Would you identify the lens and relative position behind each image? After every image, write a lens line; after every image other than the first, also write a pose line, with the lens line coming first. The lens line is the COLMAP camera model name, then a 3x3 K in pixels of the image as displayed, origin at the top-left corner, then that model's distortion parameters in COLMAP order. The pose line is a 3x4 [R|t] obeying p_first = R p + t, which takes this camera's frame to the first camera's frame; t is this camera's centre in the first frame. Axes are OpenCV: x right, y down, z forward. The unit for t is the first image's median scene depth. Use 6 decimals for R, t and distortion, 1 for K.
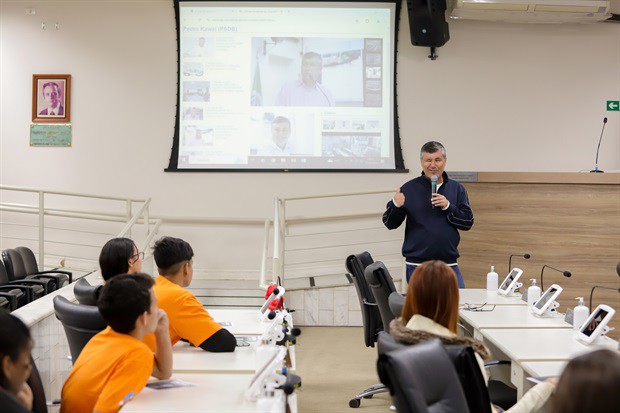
lens RADIAL K [[1219.8, 0, 308.8], [0, 1219.8, 203.1], [0, 0, 1]] dist [-0.331357, 0.000000]
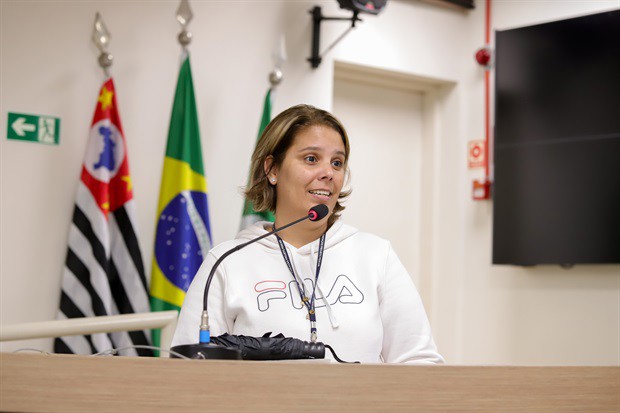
lens RADIAL K [[1219.8, 0, 312.6], [0, 1219.8, 201.8], [0, 0, 1]] dist [-0.331357, 0.000000]
pose [[0.779708, 0.061400, 0.623125, 0.103863], [-0.004935, 0.995752, -0.091942, -0.027578], [-0.626124, 0.068613, 0.776699, 0.690279]]
